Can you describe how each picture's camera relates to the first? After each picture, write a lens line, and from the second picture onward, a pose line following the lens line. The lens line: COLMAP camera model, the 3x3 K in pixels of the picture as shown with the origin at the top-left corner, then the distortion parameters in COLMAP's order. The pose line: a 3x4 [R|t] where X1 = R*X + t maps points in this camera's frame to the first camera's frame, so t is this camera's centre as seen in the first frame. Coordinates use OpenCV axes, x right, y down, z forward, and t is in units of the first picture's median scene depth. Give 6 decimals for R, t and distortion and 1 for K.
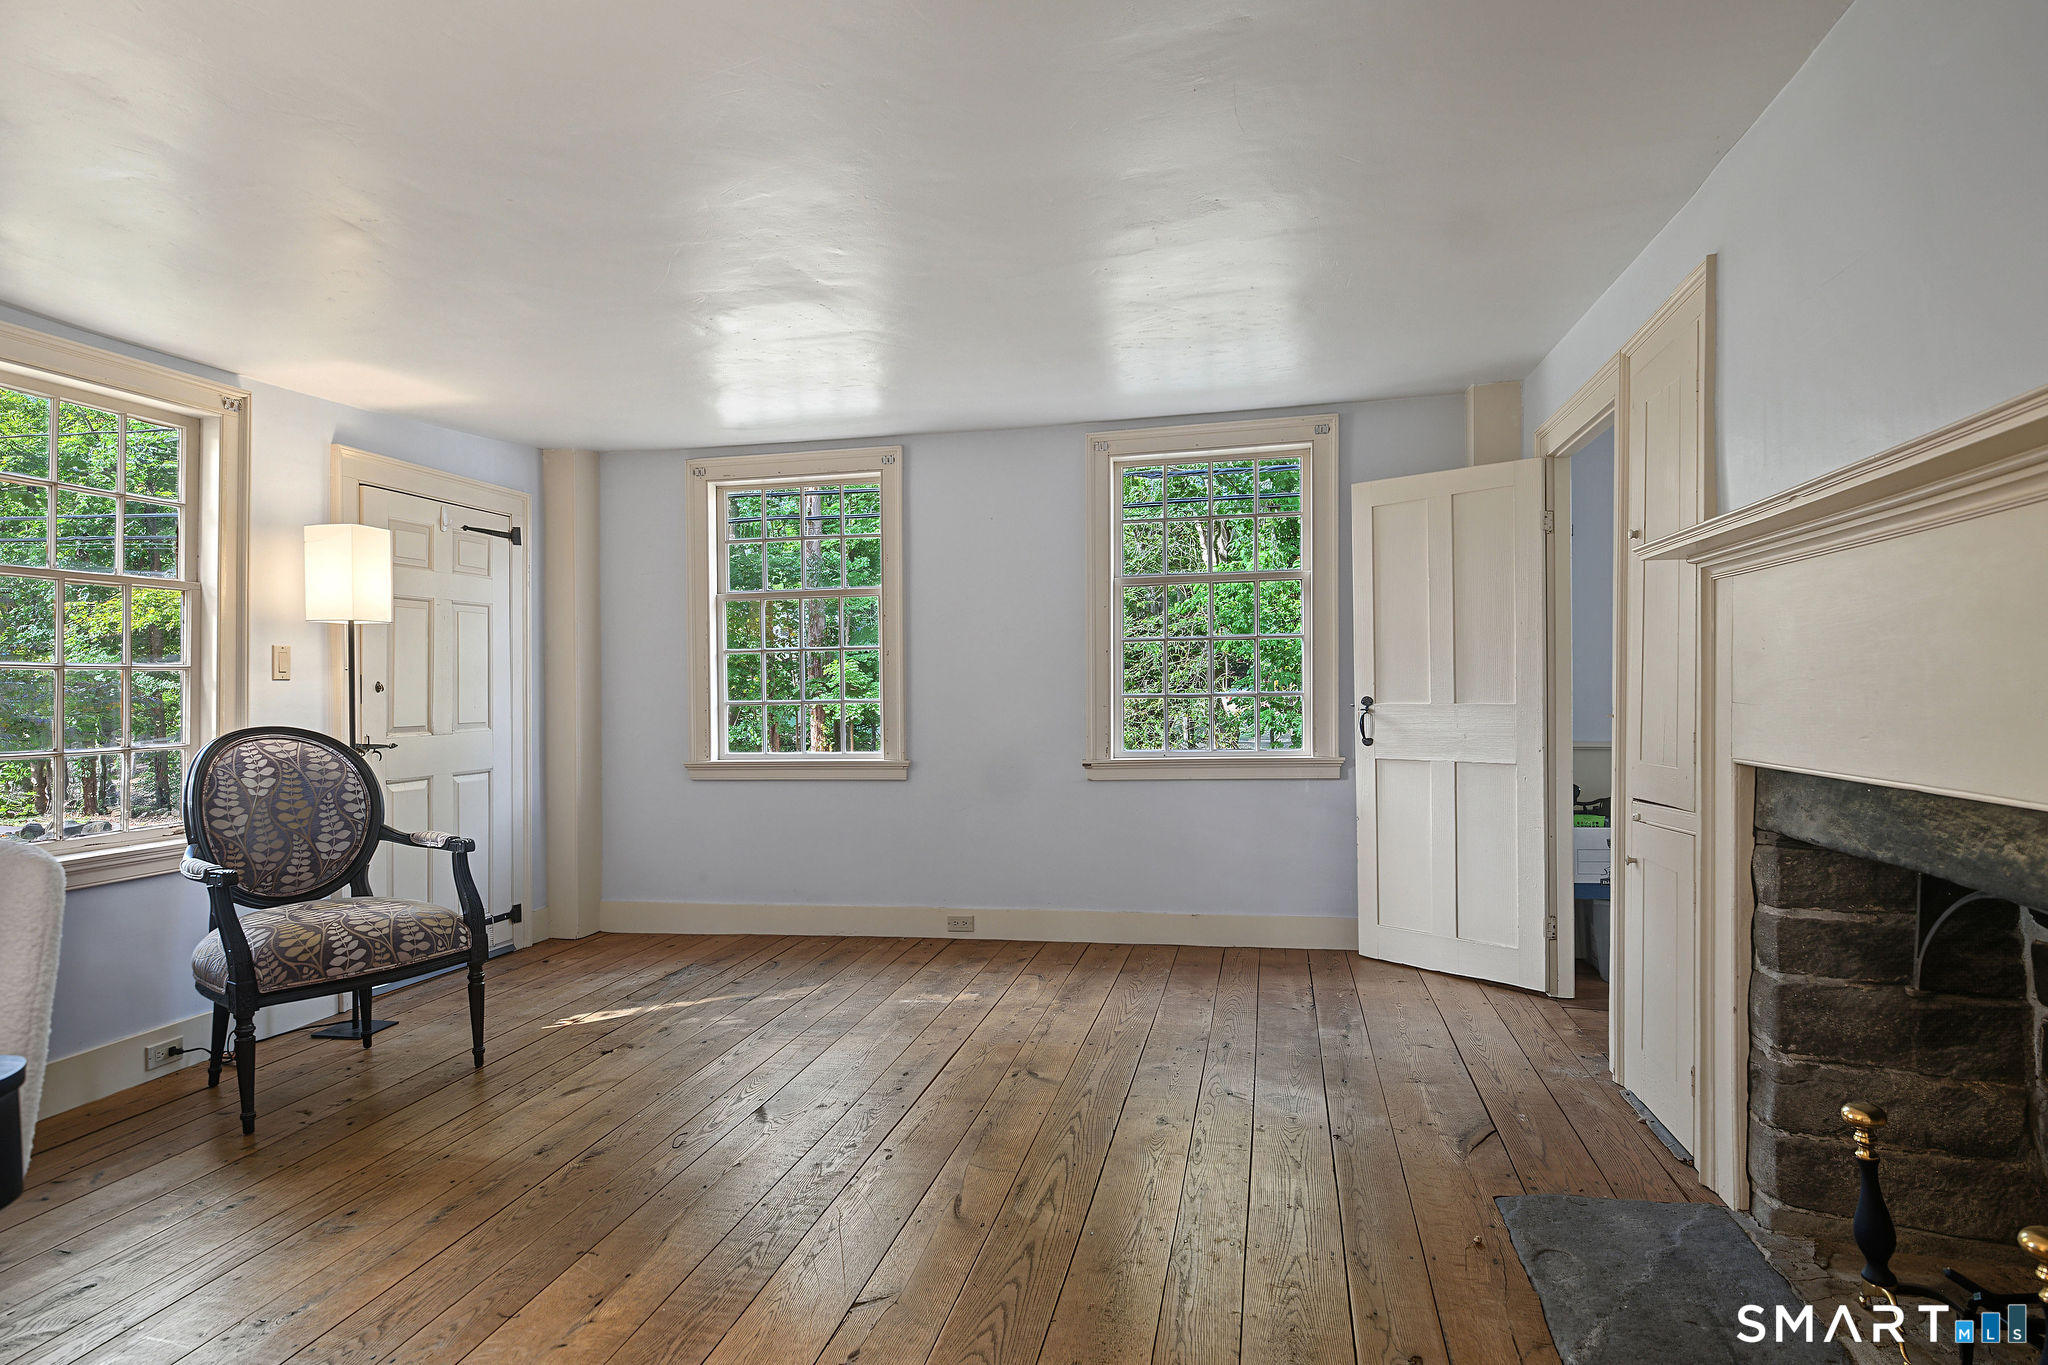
lens RADIAL K [[1107.0, 0, 1026.9], [0, 1107.0, 676.7], [0, 0, 1]] dist [-0.000864, 0.000013]
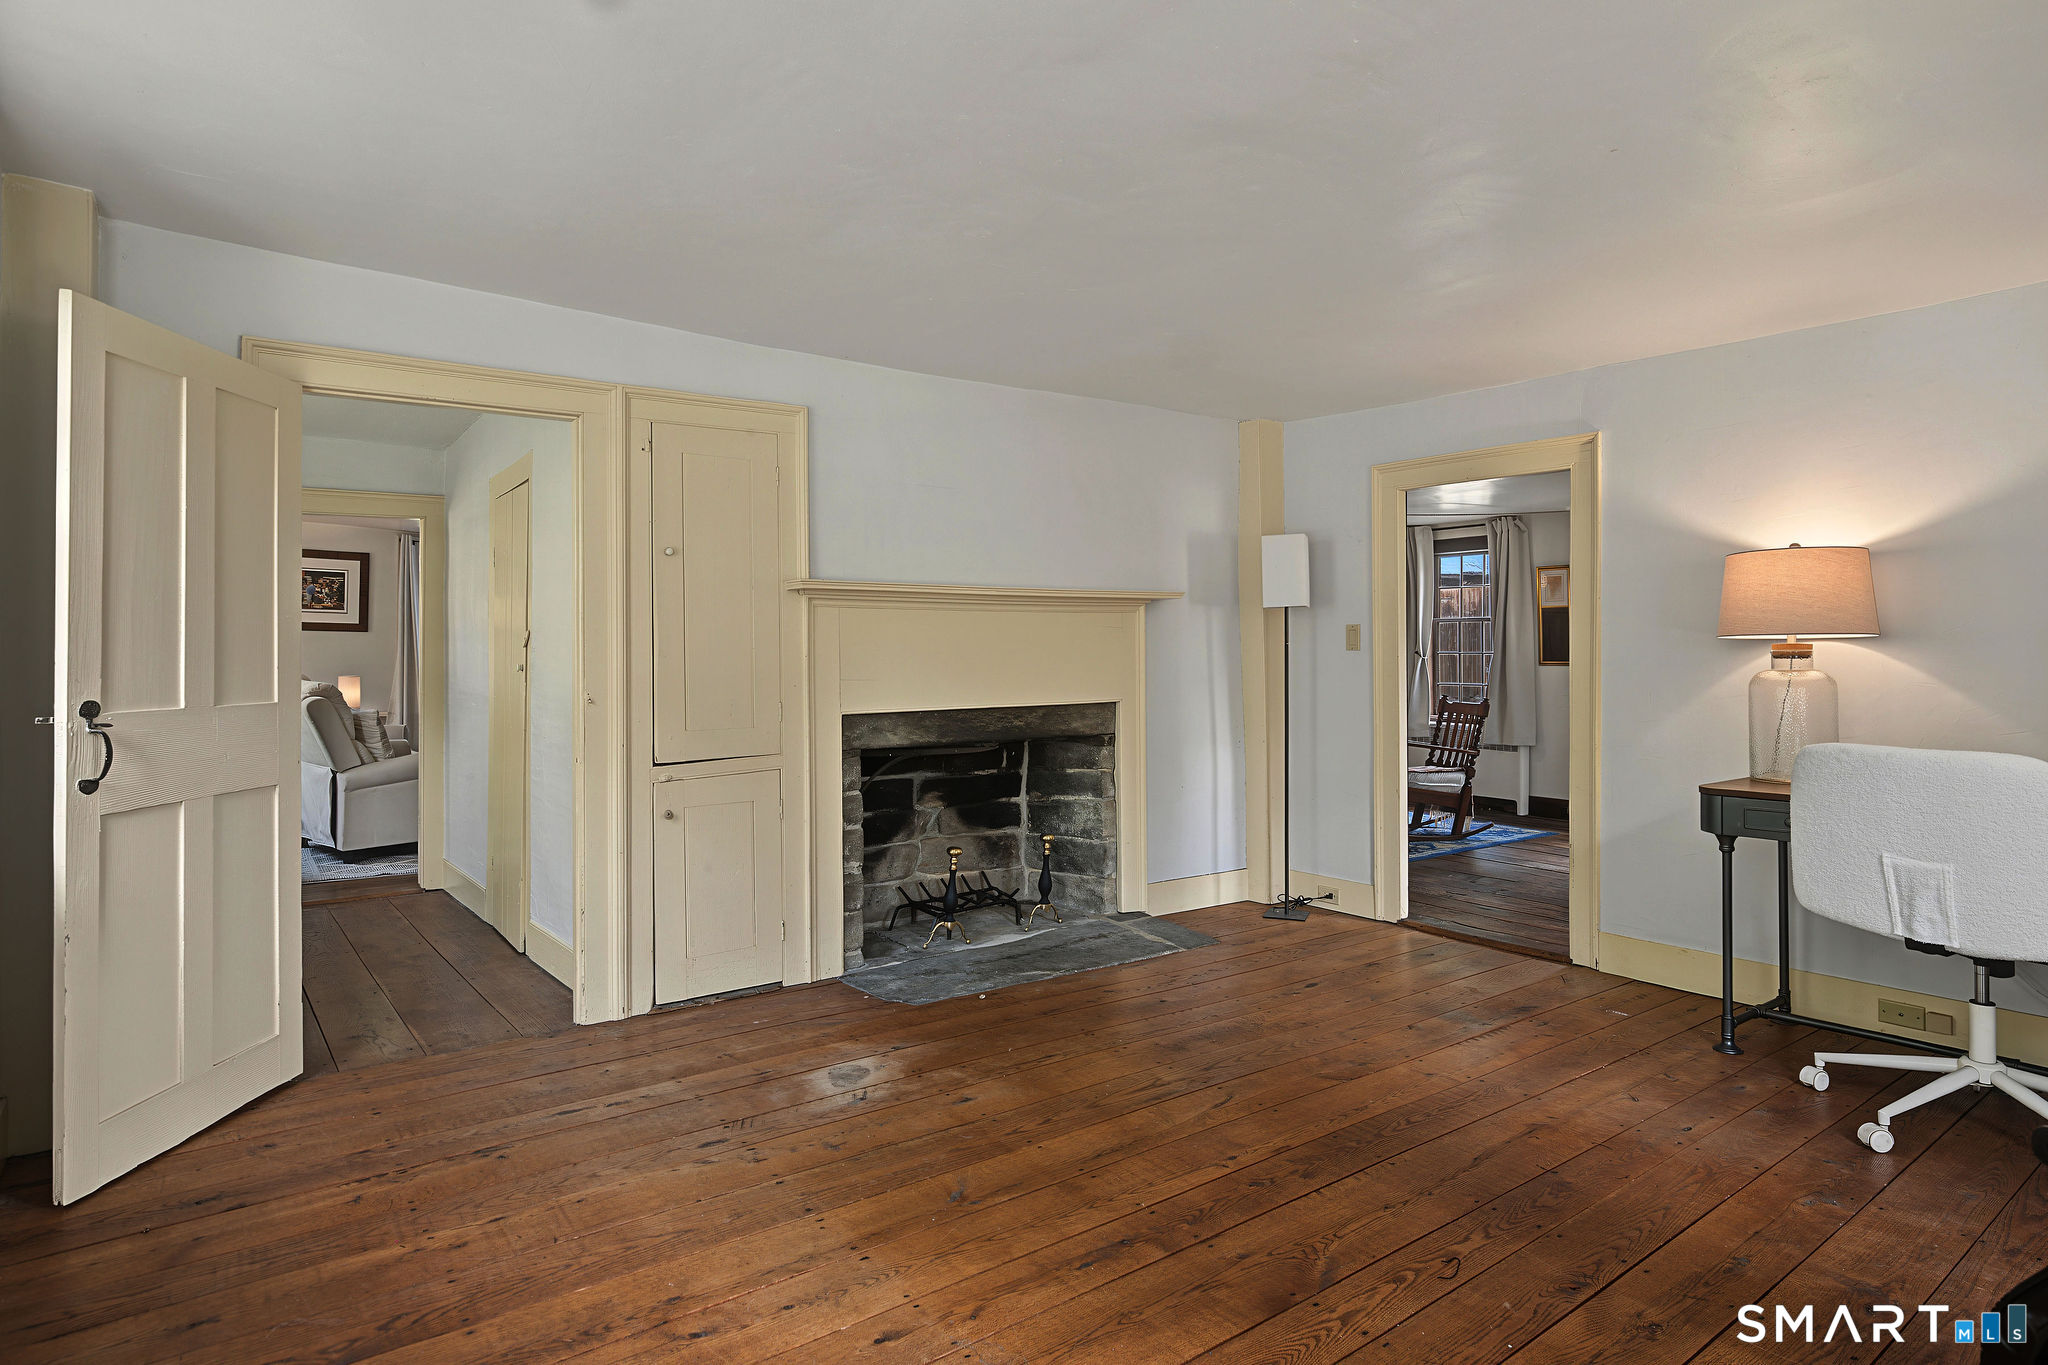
lens RADIAL K [[1107.0, 0, 1026.9], [0, 1107.0, 676.7], [0, 0, 1]] dist [-0.000864, 0.000013]
pose [[-0.752836, 0.005572, 0.658184, -0.717411], [0.010112, 0.999944, 0.003101, 0.016469], [-0.658130, 0.008990, -0.752850, 2.113218]]
